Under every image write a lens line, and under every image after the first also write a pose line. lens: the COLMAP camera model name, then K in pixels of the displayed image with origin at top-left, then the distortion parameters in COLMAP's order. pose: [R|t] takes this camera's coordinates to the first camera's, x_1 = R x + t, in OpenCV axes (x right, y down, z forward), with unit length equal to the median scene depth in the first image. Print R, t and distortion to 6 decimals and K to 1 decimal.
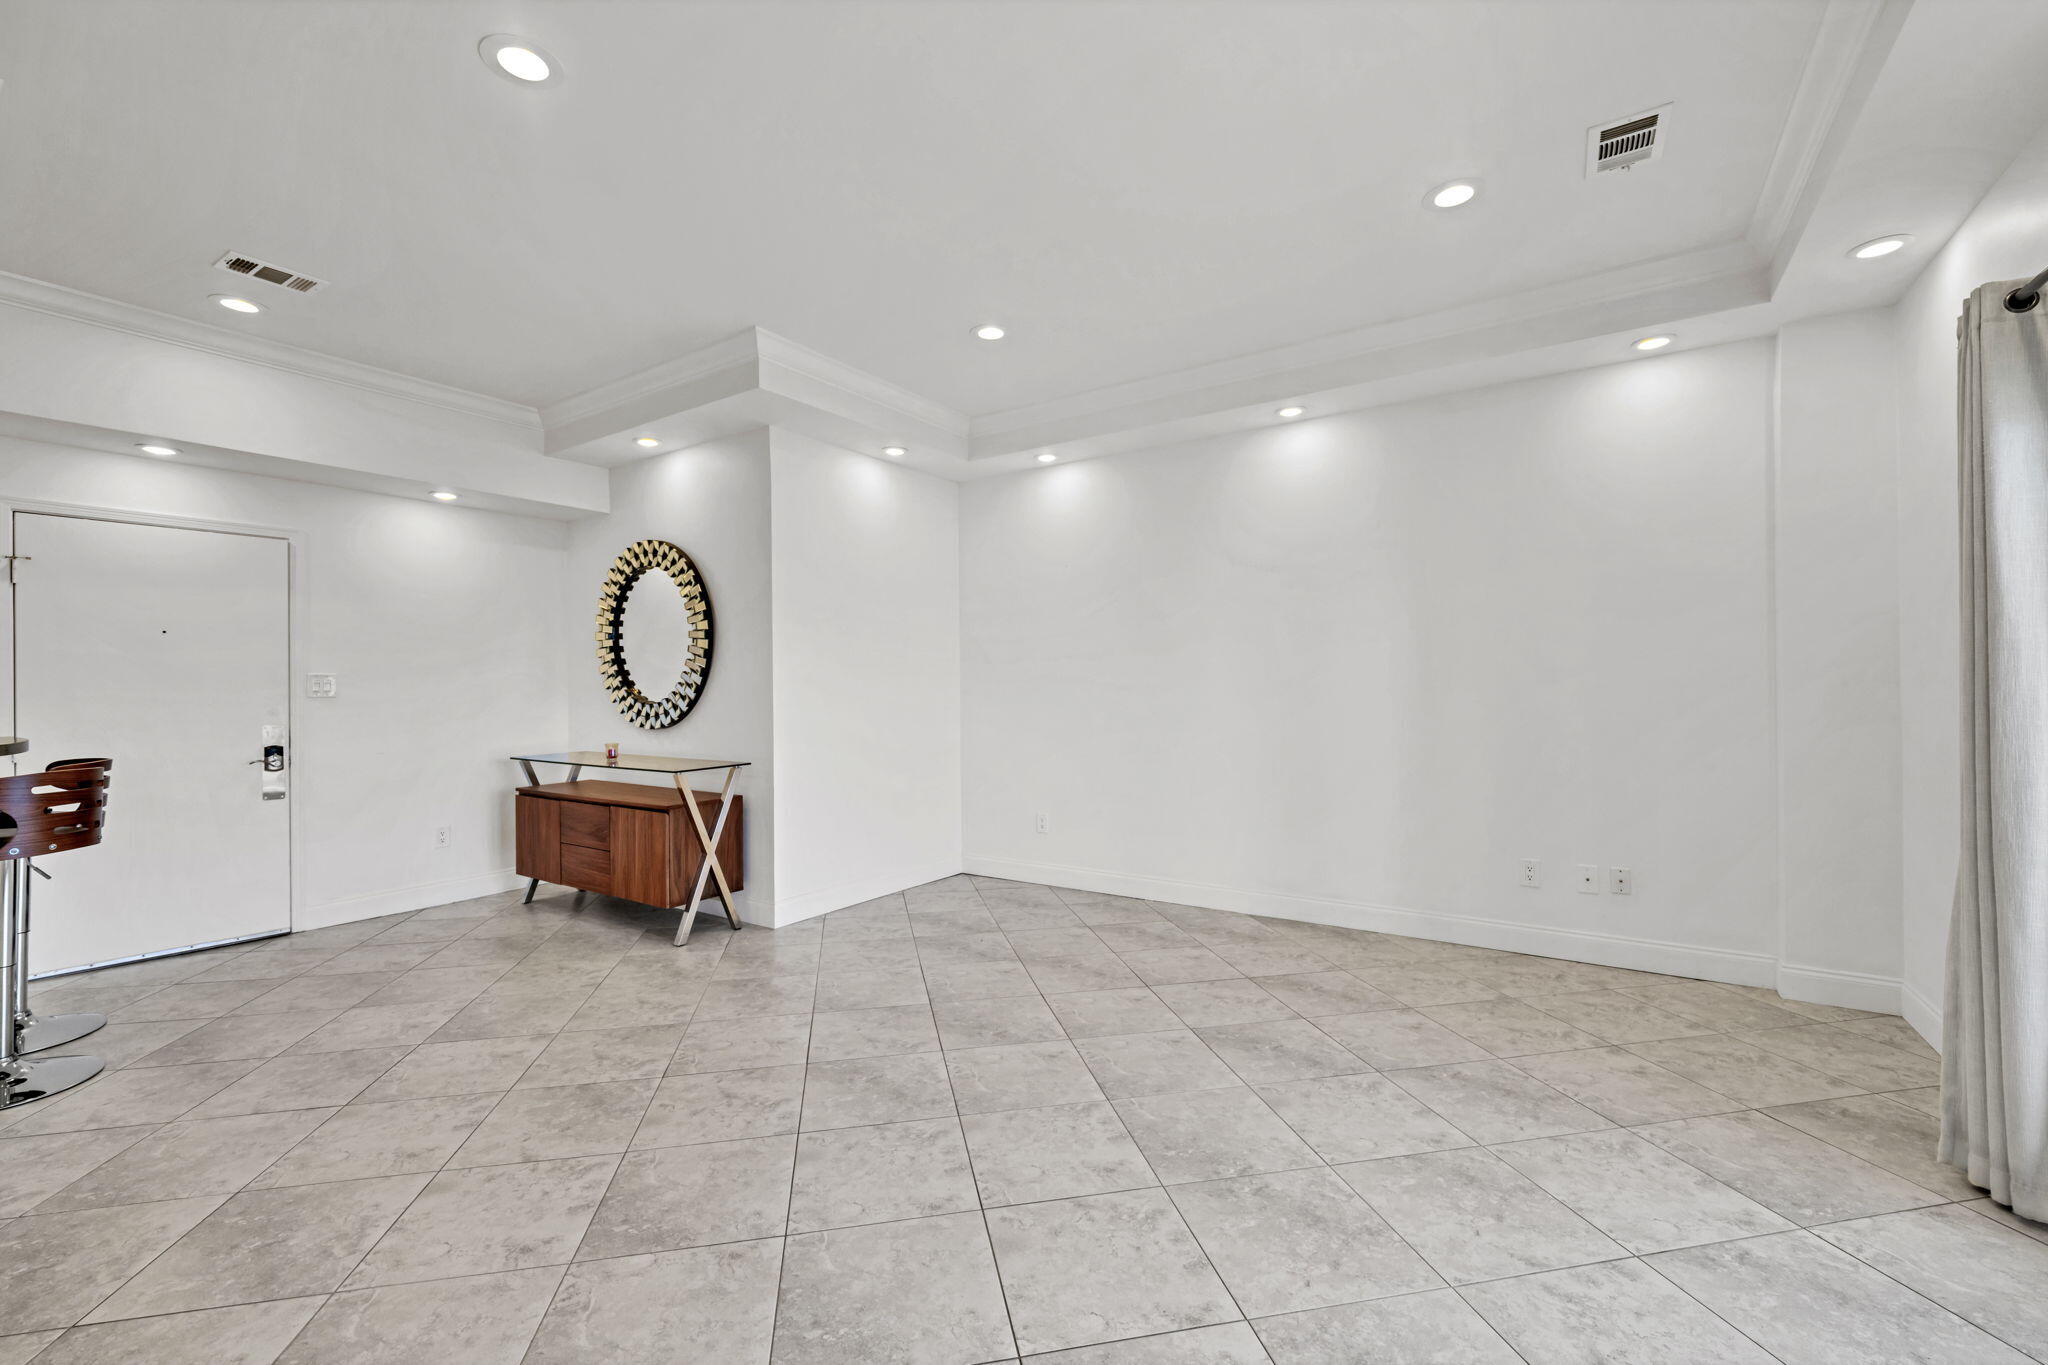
lens RADIAL K [[835.3, 0, 1024.0], [0, 835.3, 682.5], [0, 0, 1]] dist [0.000315, -0.000112]
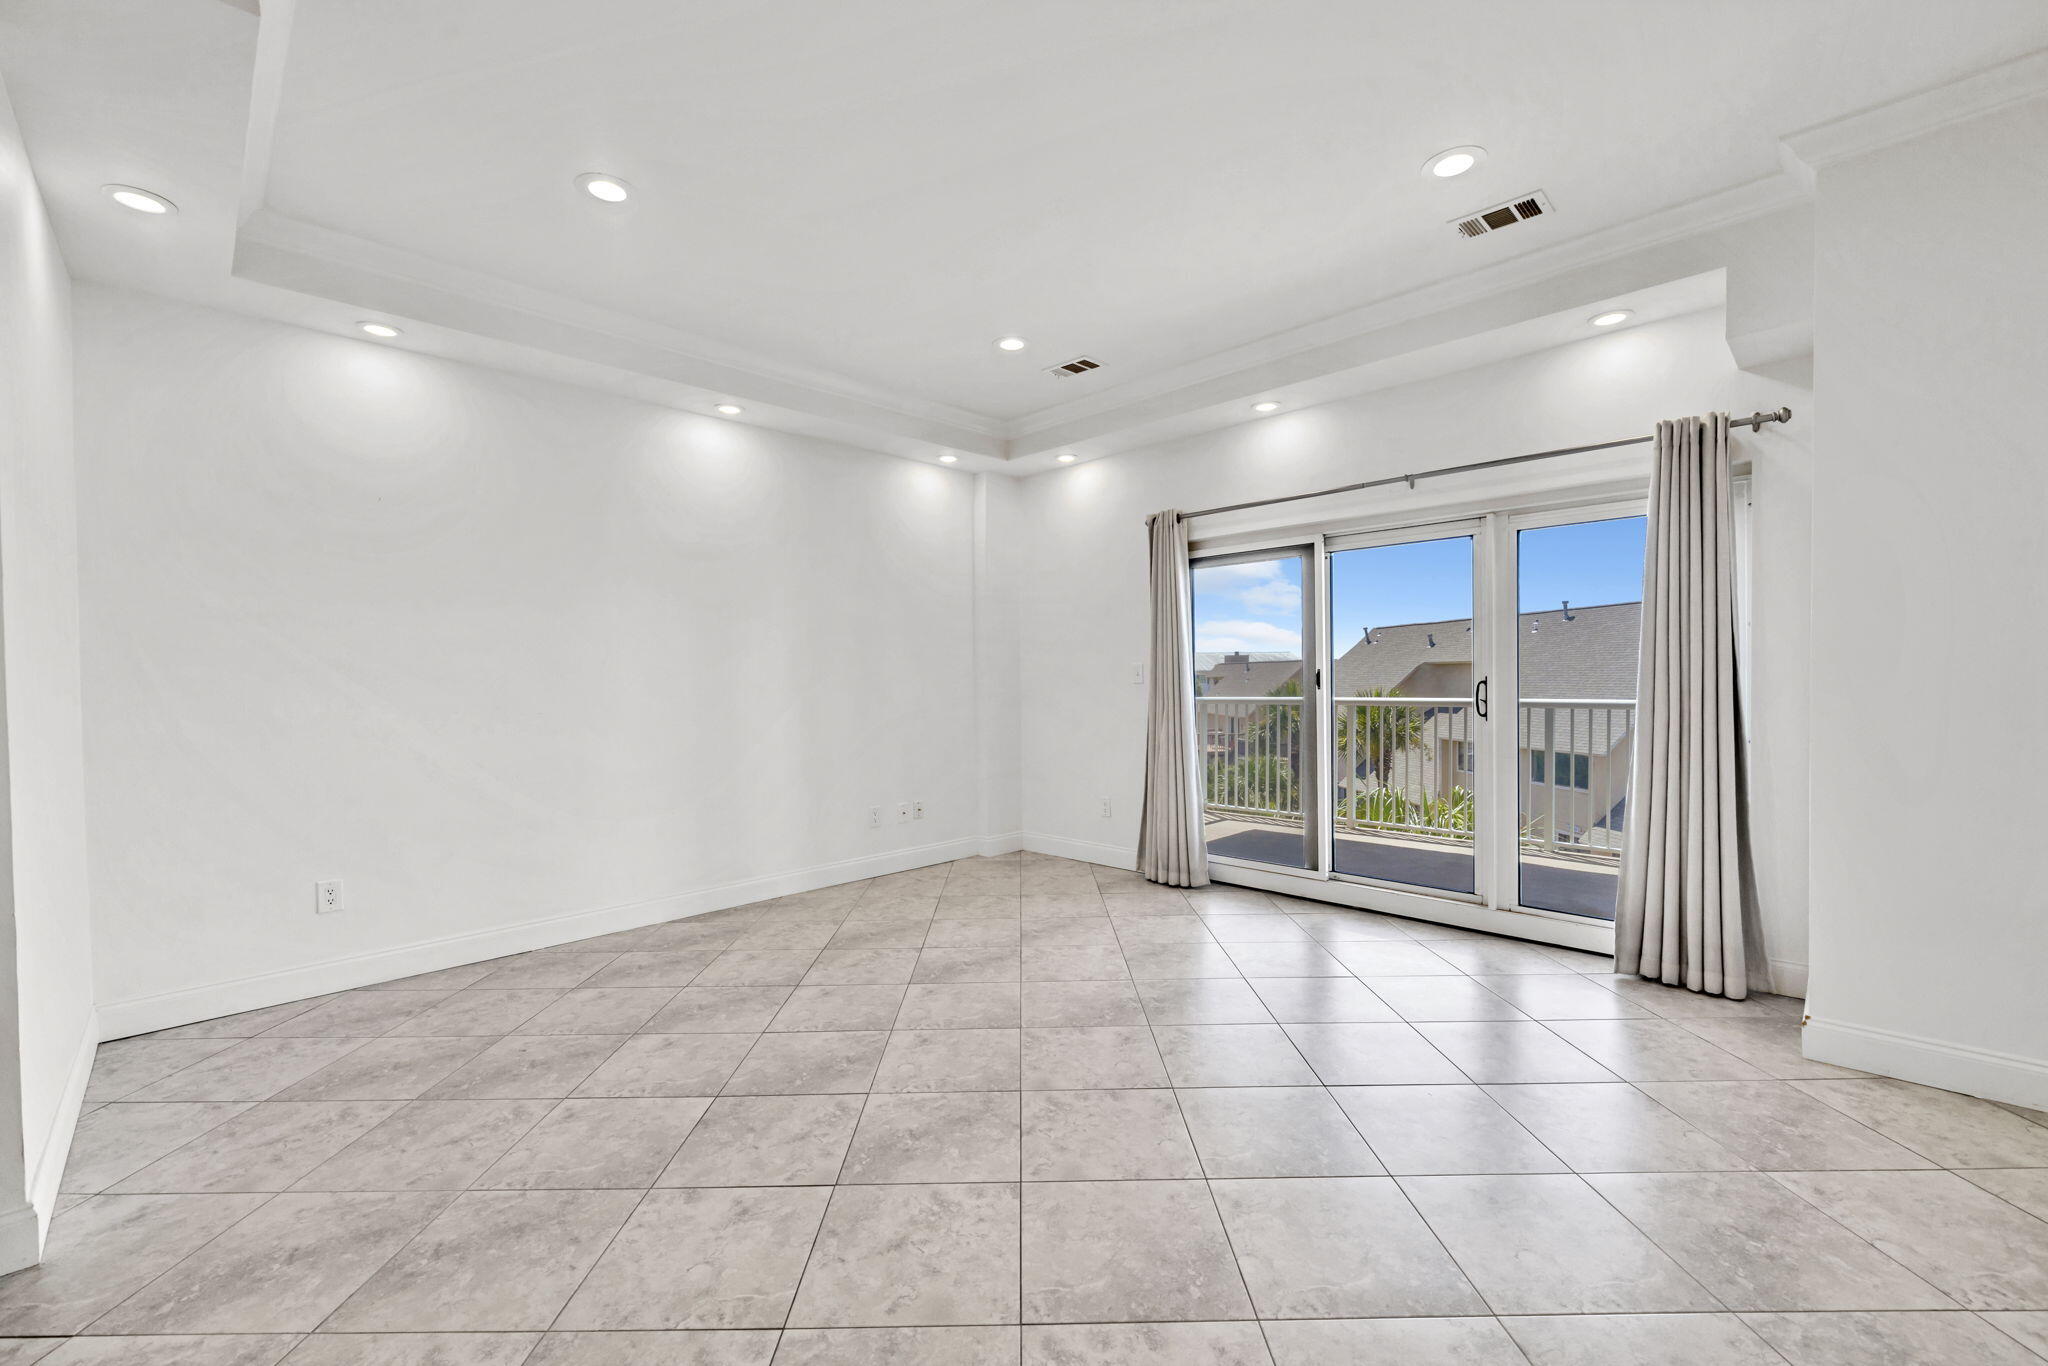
lens RADIAL K [[859.8, 0, 1023.7], [0, 859.8, 689.8], [0, 0, 1]] dist [0.000058, -0.000083]
pose [[0.191193, -0.014484, 0.981446, -0.756612], [-0.001819, 0.999884, 0.015110, 0.000930], [-0.981551, -0.004674, 0.191144, 0.529403]]
